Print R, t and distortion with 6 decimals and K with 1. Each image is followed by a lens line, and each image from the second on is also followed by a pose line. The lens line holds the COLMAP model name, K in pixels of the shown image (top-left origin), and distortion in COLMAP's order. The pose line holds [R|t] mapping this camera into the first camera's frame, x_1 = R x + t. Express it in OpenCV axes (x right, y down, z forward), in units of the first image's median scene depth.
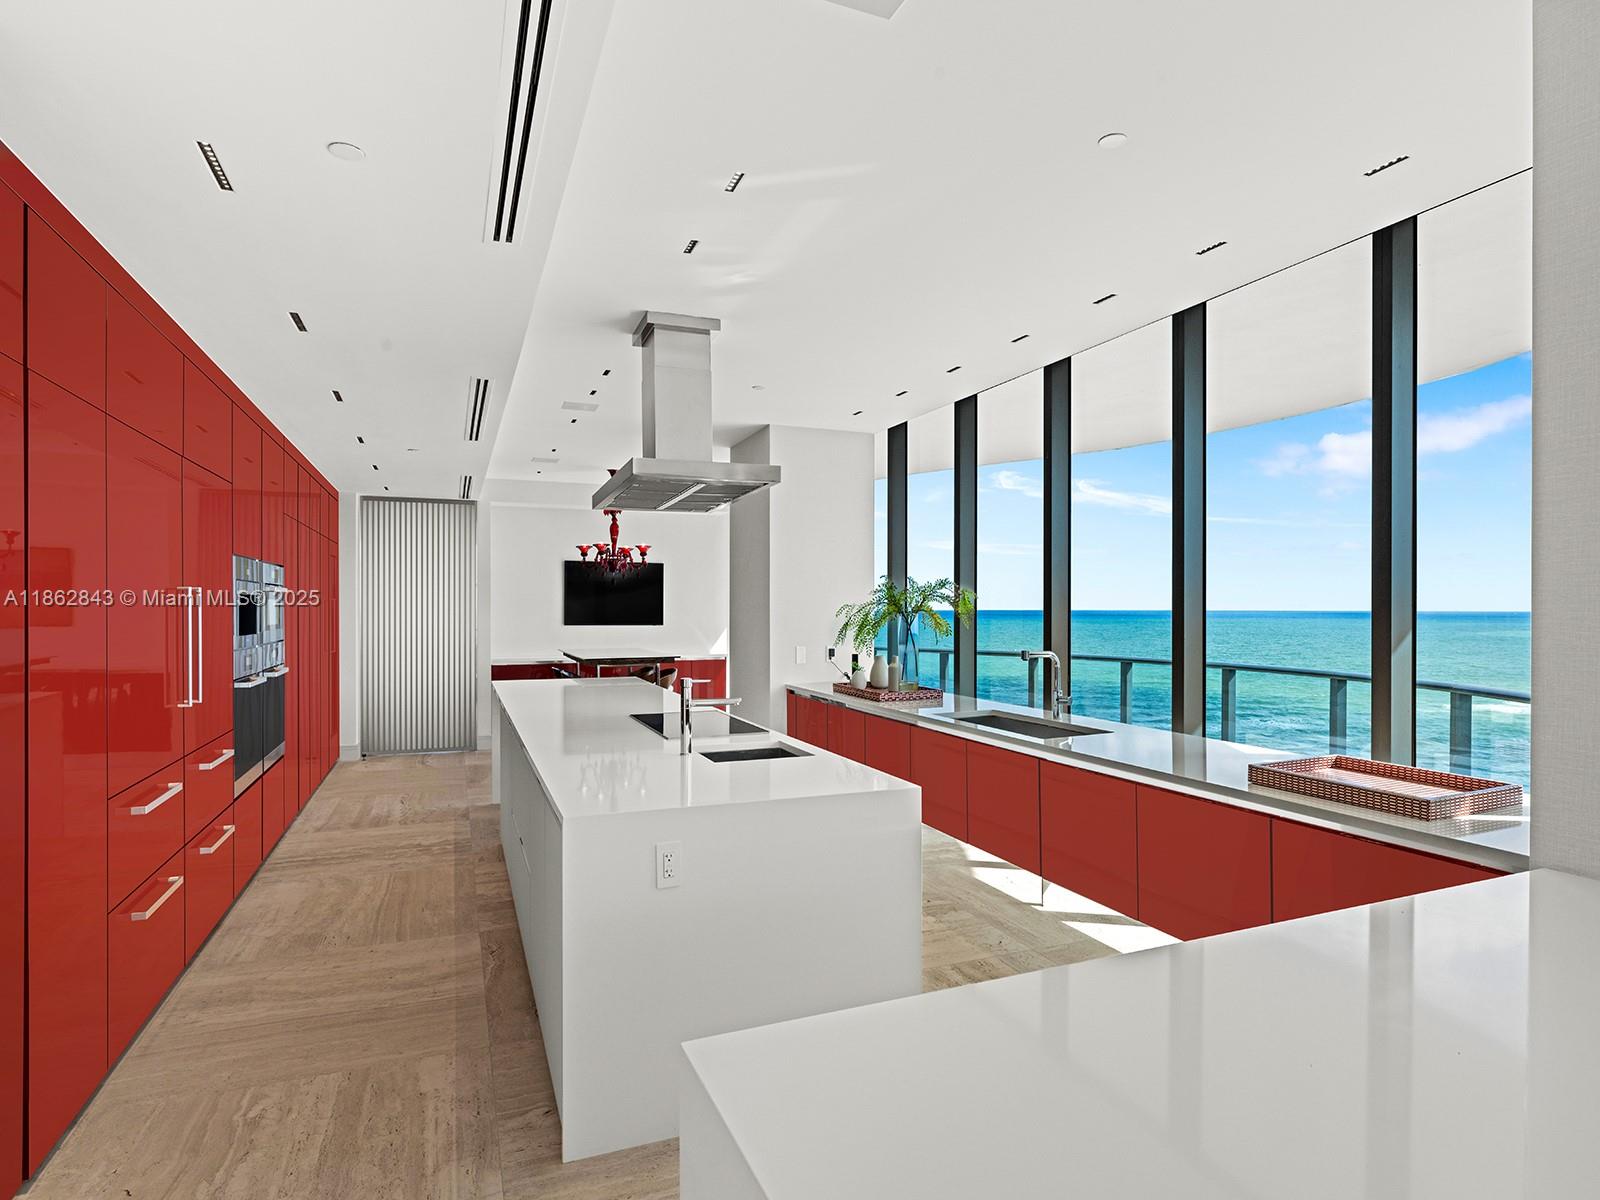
lens RADIAL K [[853.1, 0, 786.1], [0, 853.1, 604.1], [0, 0, 1]] dist [-0.003309, -0.000339]
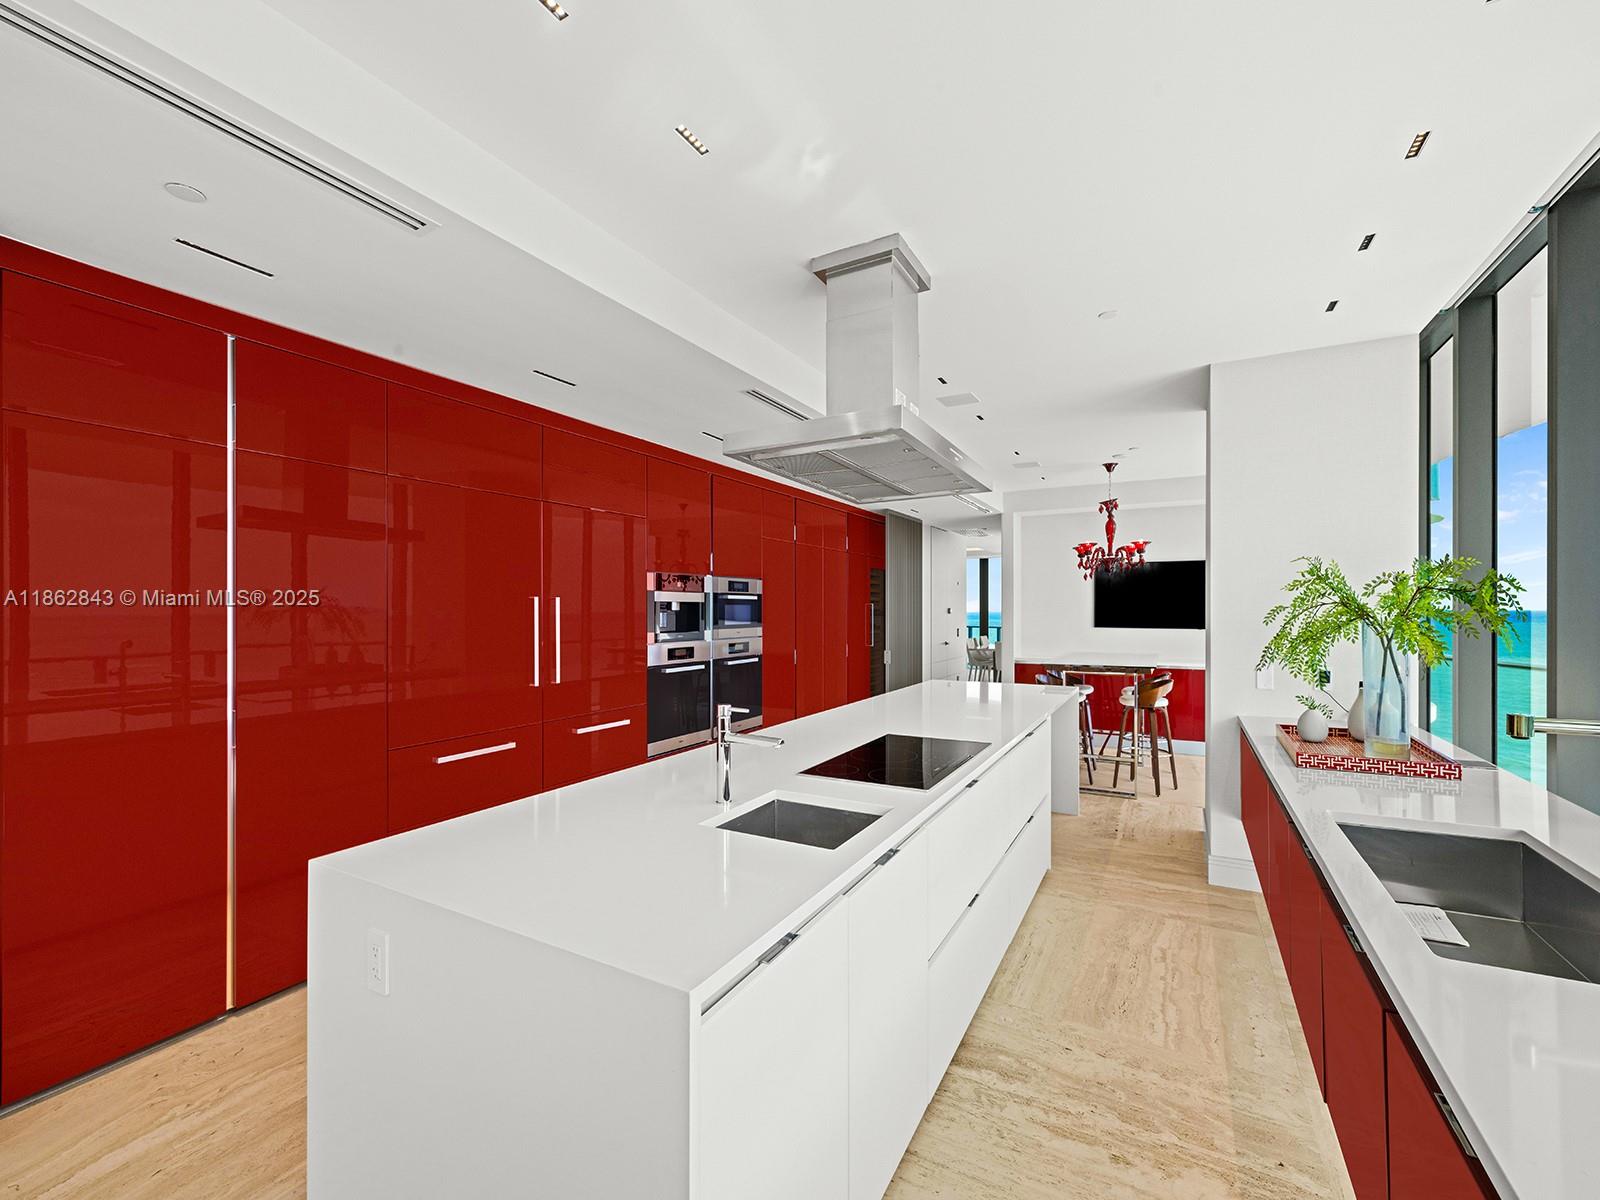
lens RADIAL K [[673.8, 0, 799.1], [0, 673.8, 610.0], [0, 0, 1]] dist [0.001359, -0.001365]
pose [[0.633267, -0.002448, -0.773929, 0.278901], [0.005929, 0.999981, 0.001689, 0.000935], [0.773910, -0.005658, 0.633270, 0.469164]]
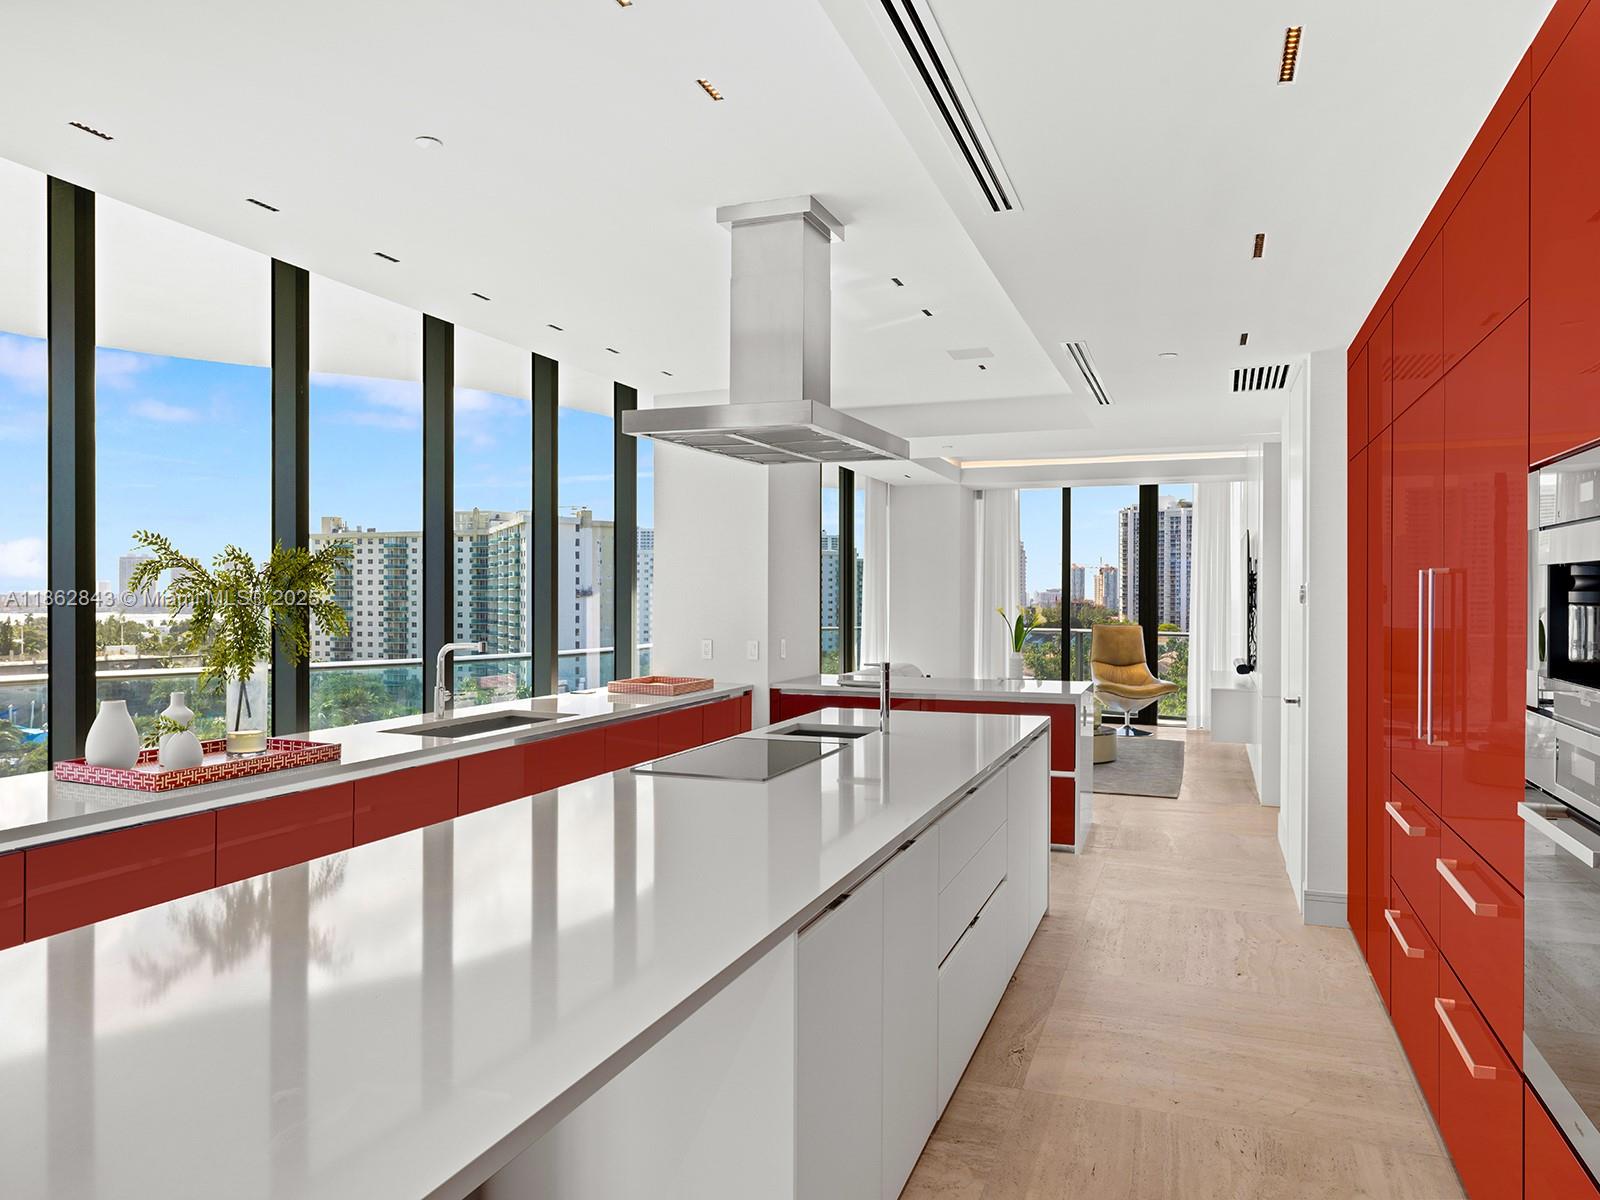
lens RADIAL K [[1086.3, 0, 810.0], [0, 1086.3, 603.7], [0, 0, 1]] dist [0.012874, -0.001785]
pose [[-0.749400, -0.008700, 0.662061, -0.666931], [-0.005740, 0.999961, 0.006643, 0.003585], [-0.662093, 0.001178, -0.749421, 1.464406]]
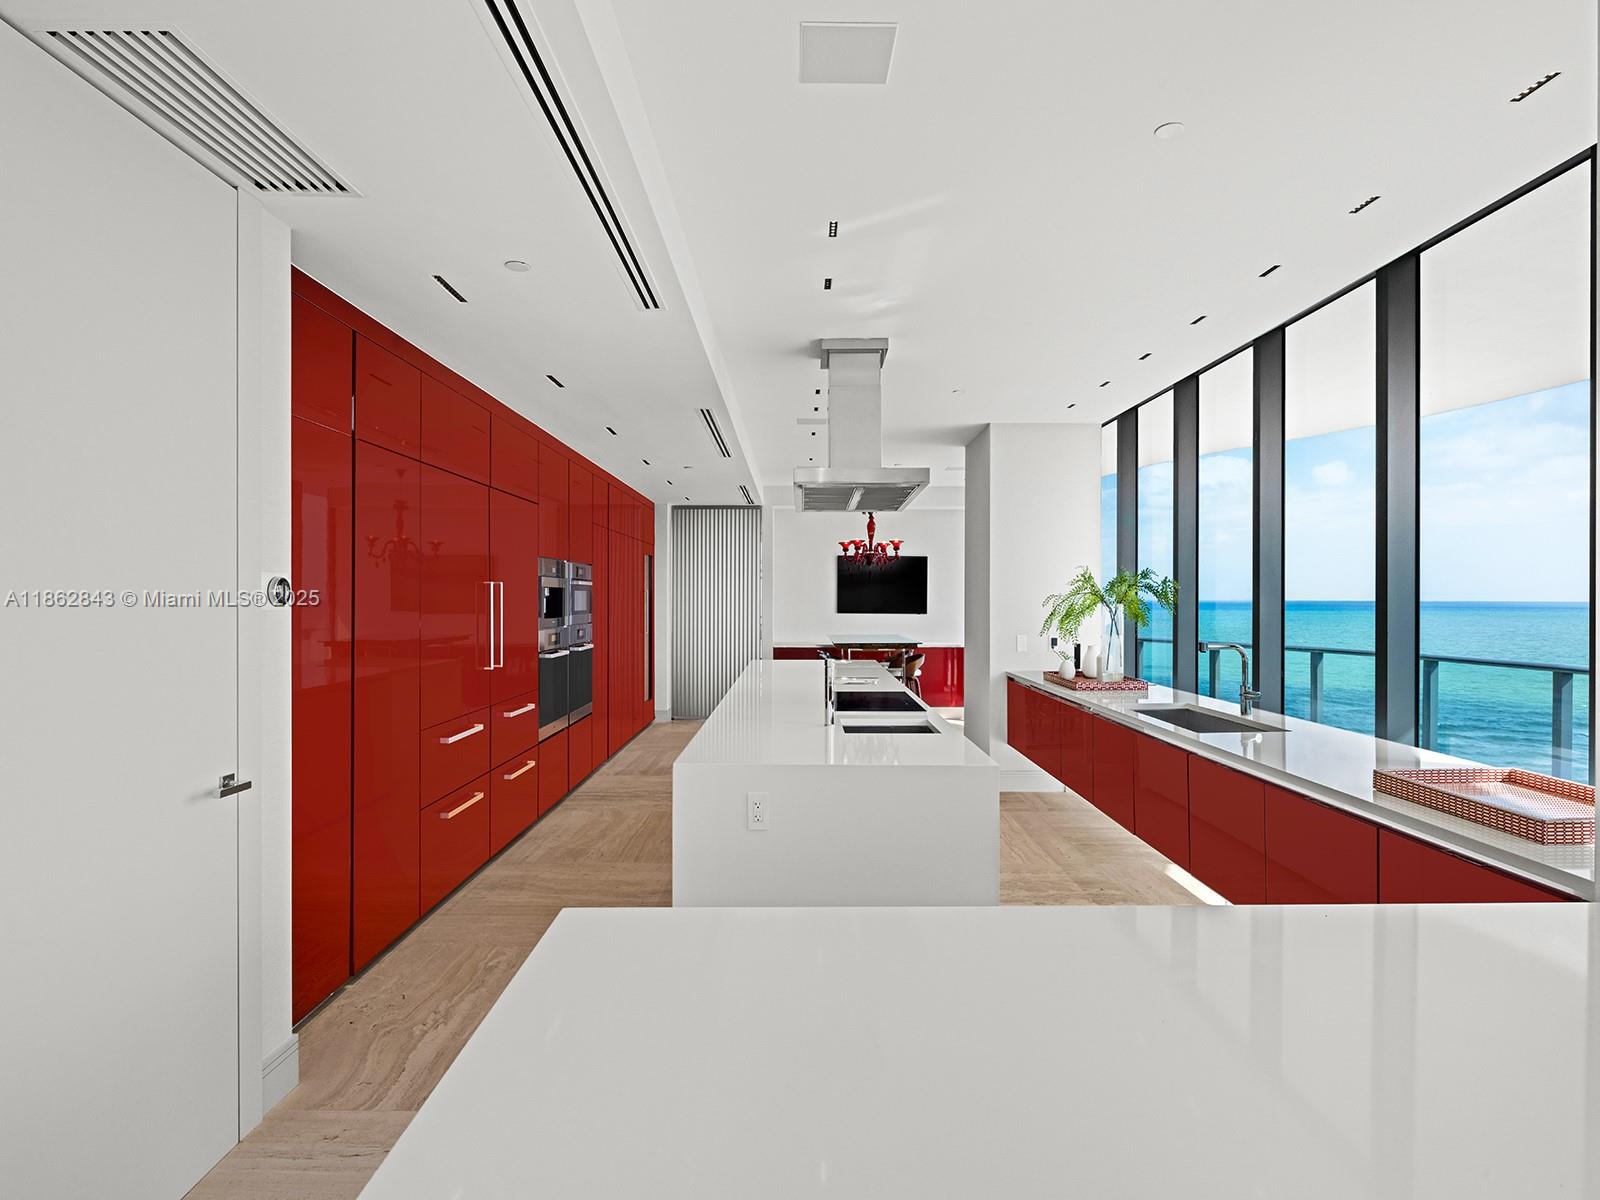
lens RADIAL K [[813.8, 0, 793.5], [0, 813.8, 591.7], [0, 0, 1]] dist [-0.002706, 0.000501]
pose [[0.928447, -0.001525, -0.371462, 0.171237], [0.000329, 0.999995, -0.003282, -0.000002], [0.371465, 0.002925, 0.928442, -0.024187]]
